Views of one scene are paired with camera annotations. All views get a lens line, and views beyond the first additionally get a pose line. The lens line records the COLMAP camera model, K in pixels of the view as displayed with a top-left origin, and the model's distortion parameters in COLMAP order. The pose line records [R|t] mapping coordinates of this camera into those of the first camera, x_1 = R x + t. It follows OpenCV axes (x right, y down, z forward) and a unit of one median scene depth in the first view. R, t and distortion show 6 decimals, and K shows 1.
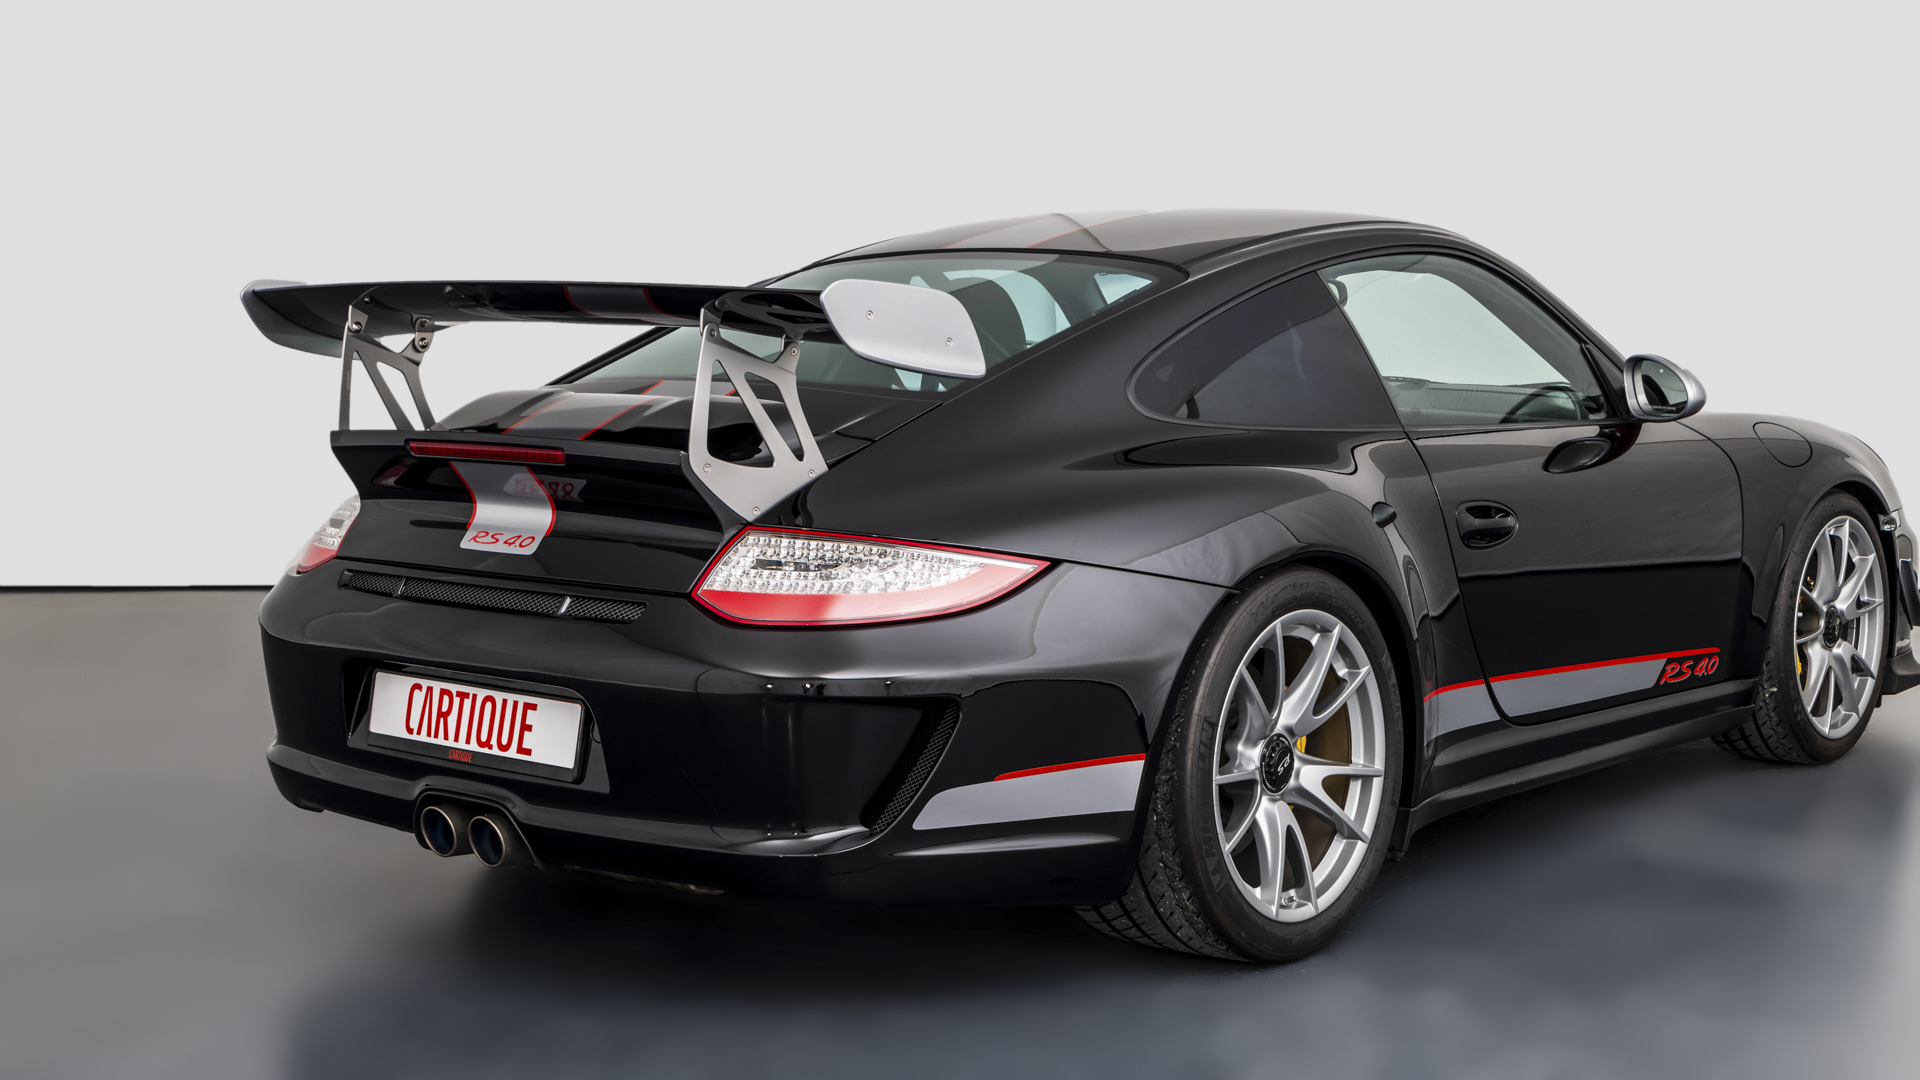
lens RADIAL K [[2579.4, 0, 1050.8], [0, 2579.4, 436.3], [0, 0, 1]] dist [-0.008591, 0.000000]
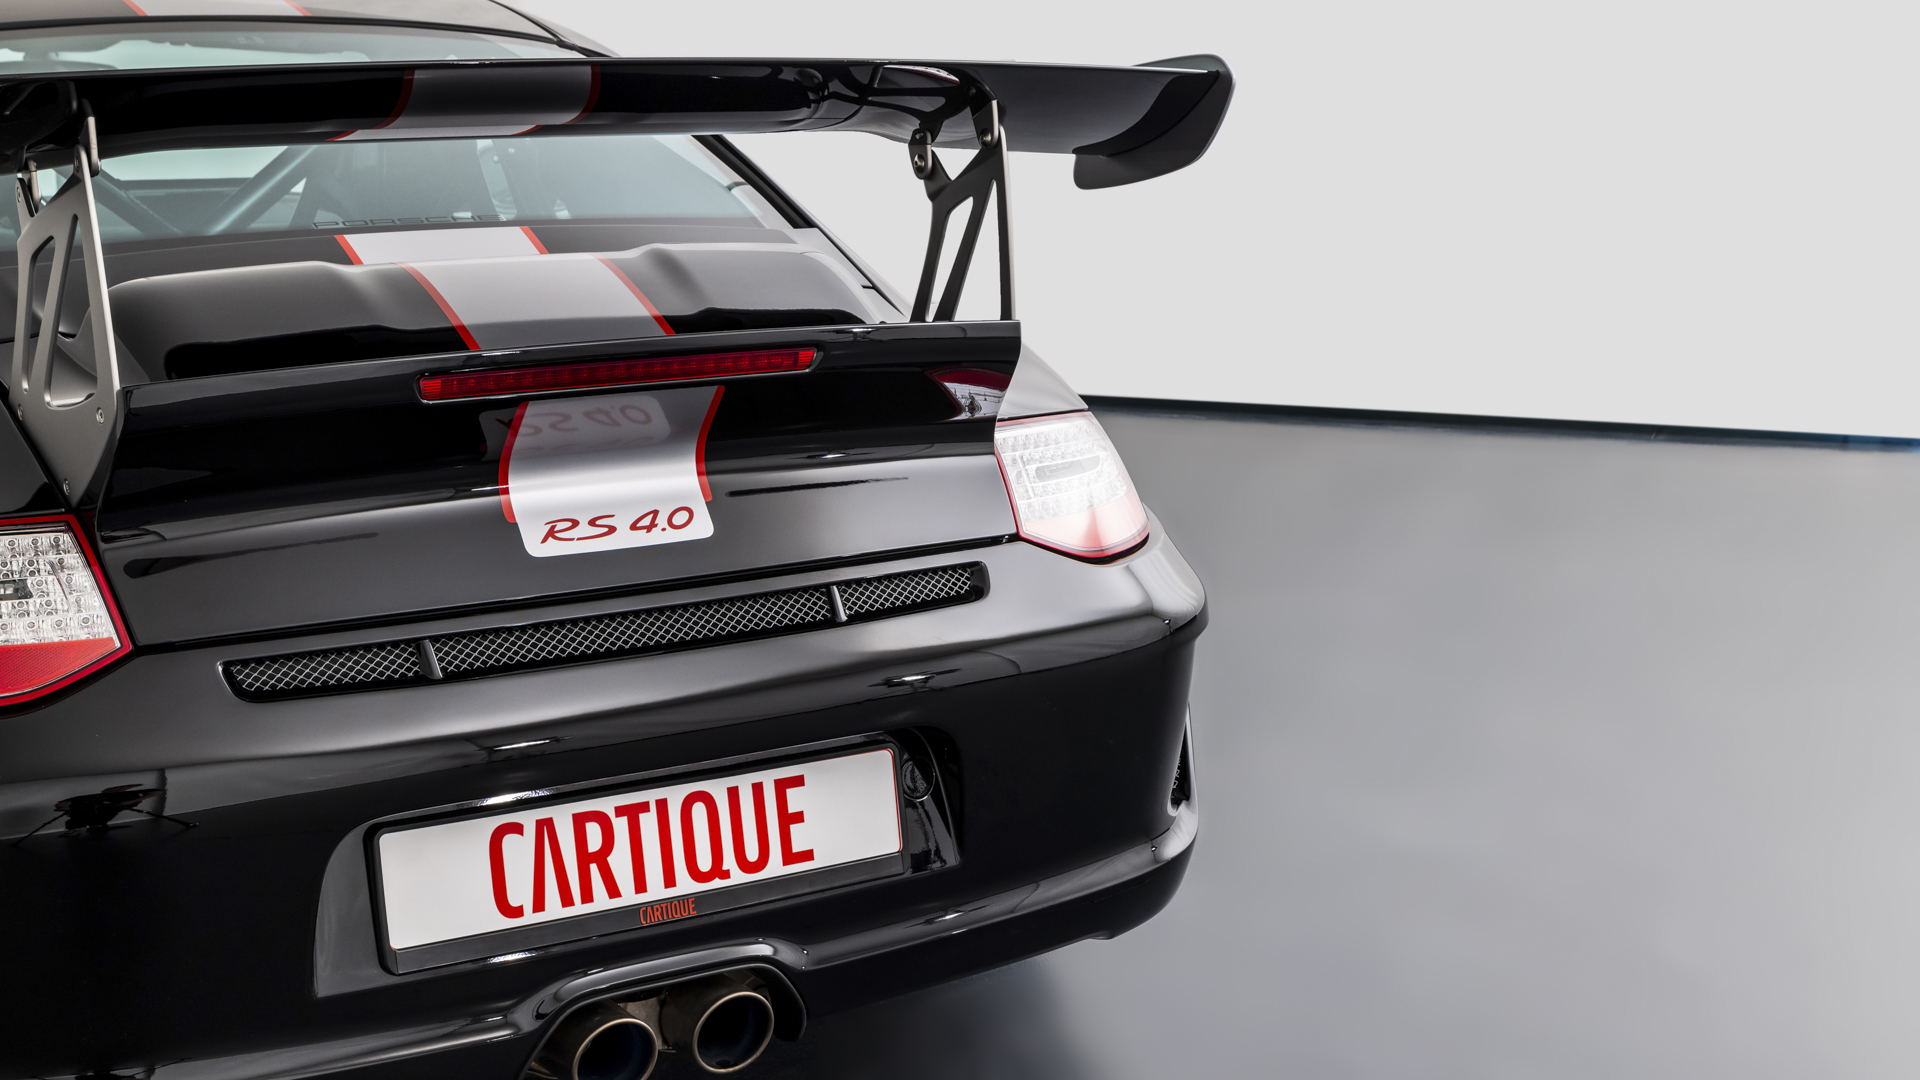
lens RADIAL K [[2579.4, 0, 966.1], [0, 2579.4, 535.5], [0, 0, 1]] dist [-0.008591, 0.000000]
pose [[0.301854, -0.165692, 0.938845, -0.715344], [0.064158, 0.986079, 0.153400, -0.039239], [-0.951193, 0.013930, 0.308282, 0.750166]]
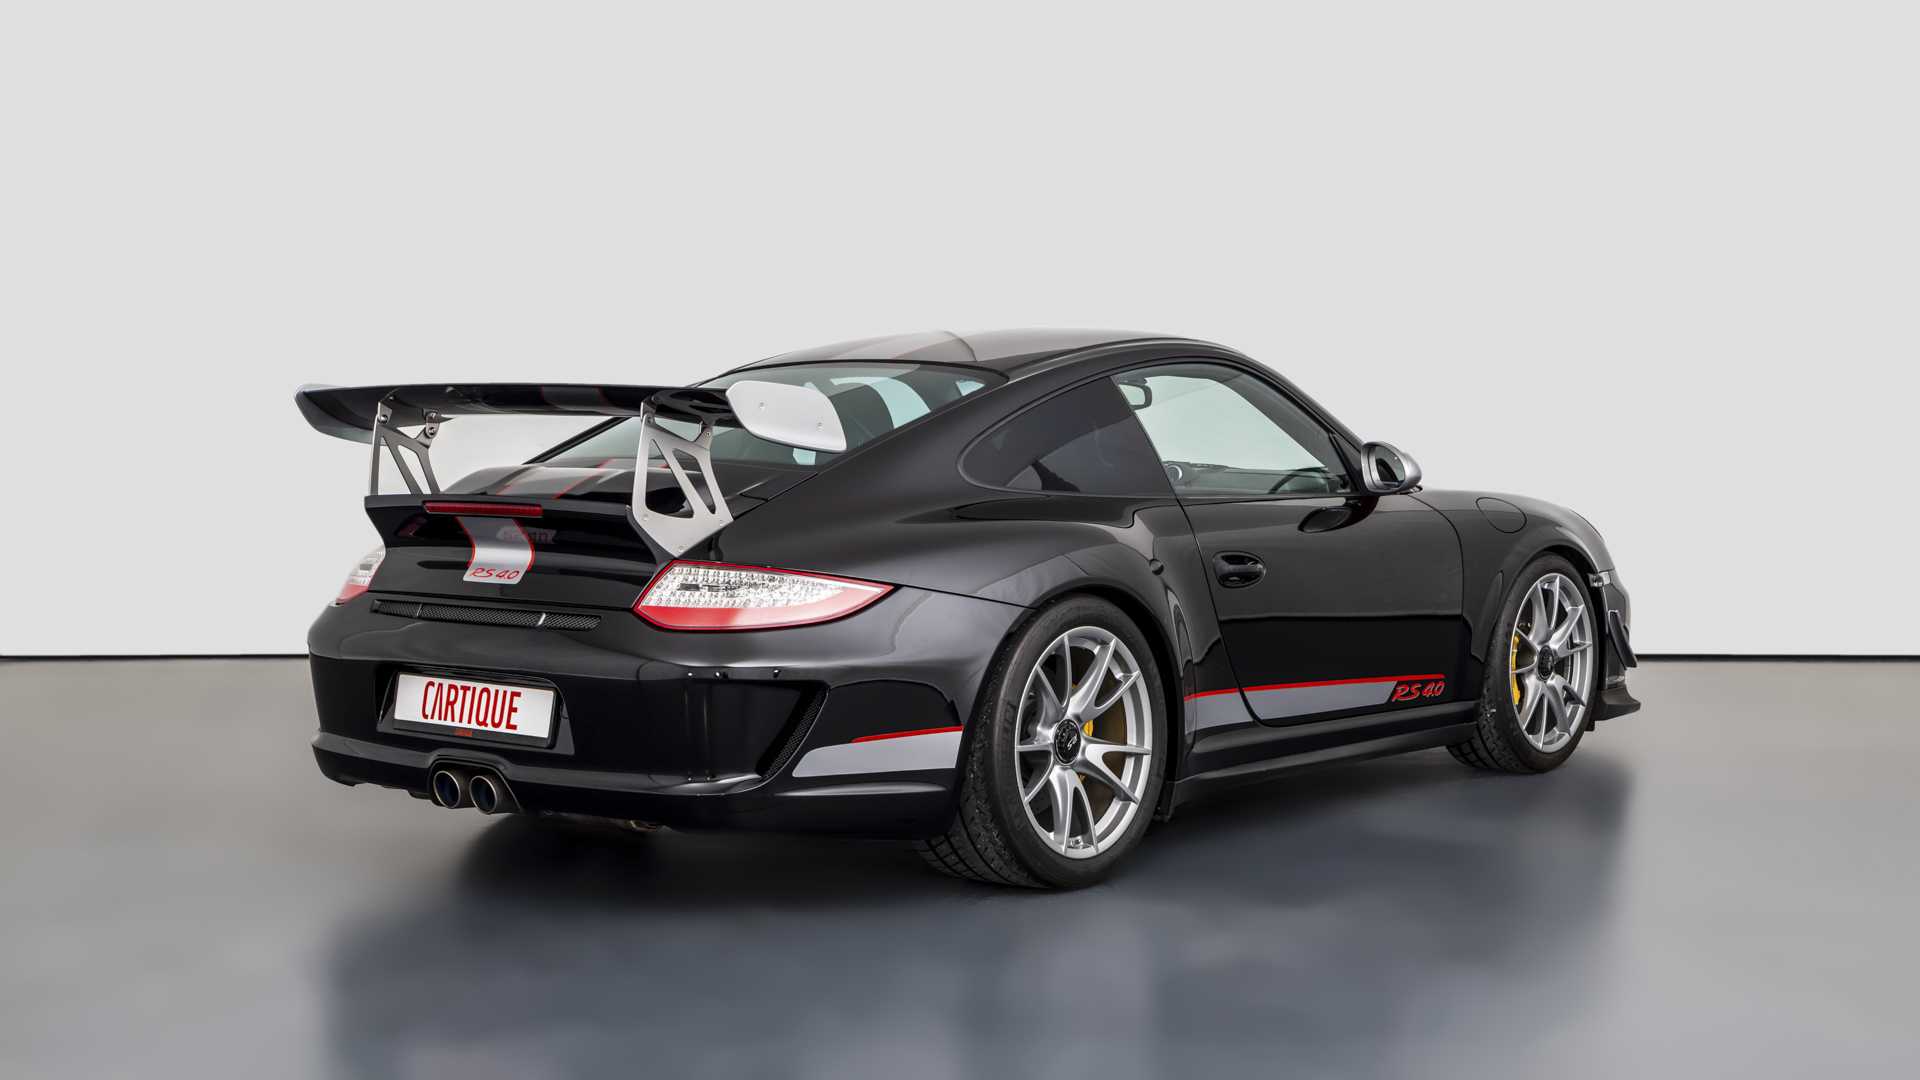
lens RADIAL K [[2579.4, 0, 911.6], [0, 2579.4, 483.6], [0, 0, 1]] dist [-0.008591, 0.000000]
pose [[0.999619, -0.000541, -0.027587, 0.043896], [-0.000172, 0.999666, -0.025840, 0.027465], [0.027592, 0.025835, 0.999285, -0.349911]]
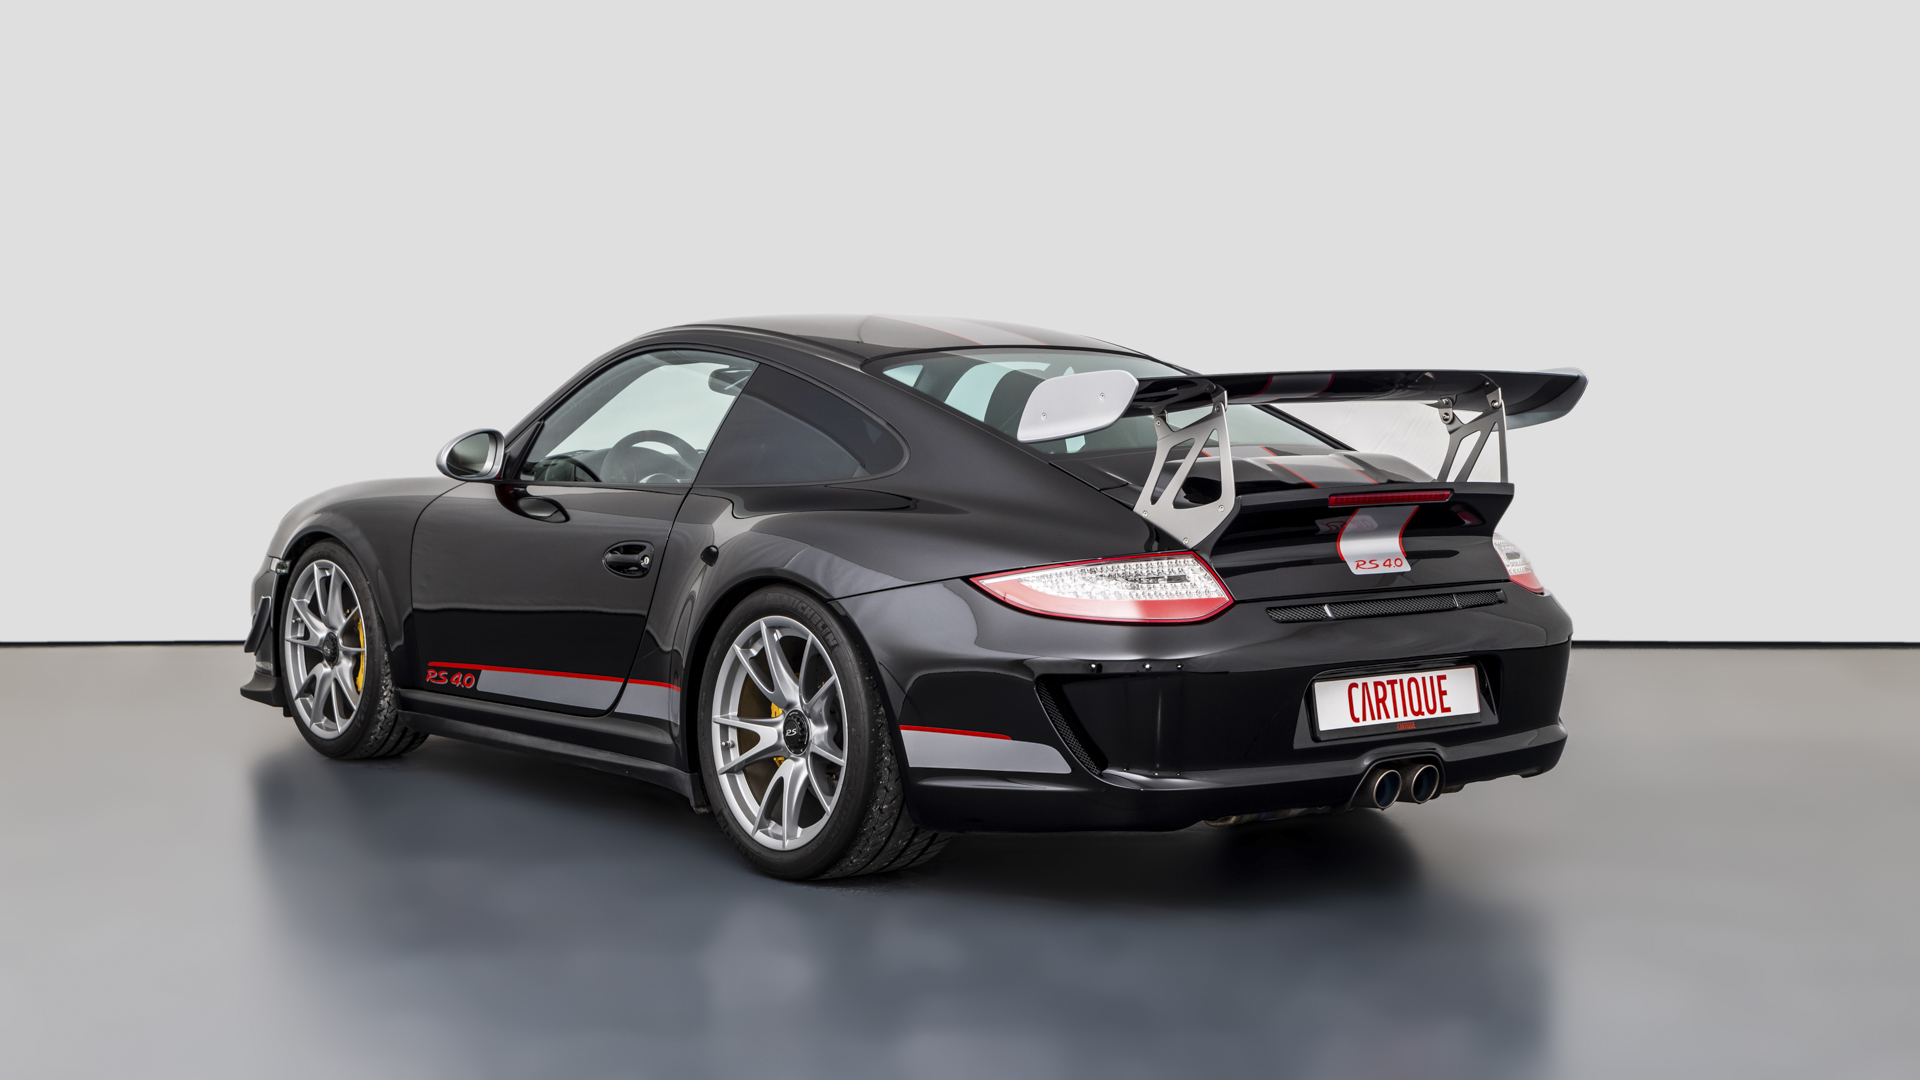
lens RADIAL K [[2579.4, 0, 954.3], [0, 2579.4, 545.0], [0, 0, 1]] dist [-0.008591, 0.000000]
pose [[0.204173, -0.058683, 0.977174, -1.548842], [0.055446, 0.997292, 0.048306, -0.045891], [-0.977363, 0.044318, 0.206874, 0.933506]]
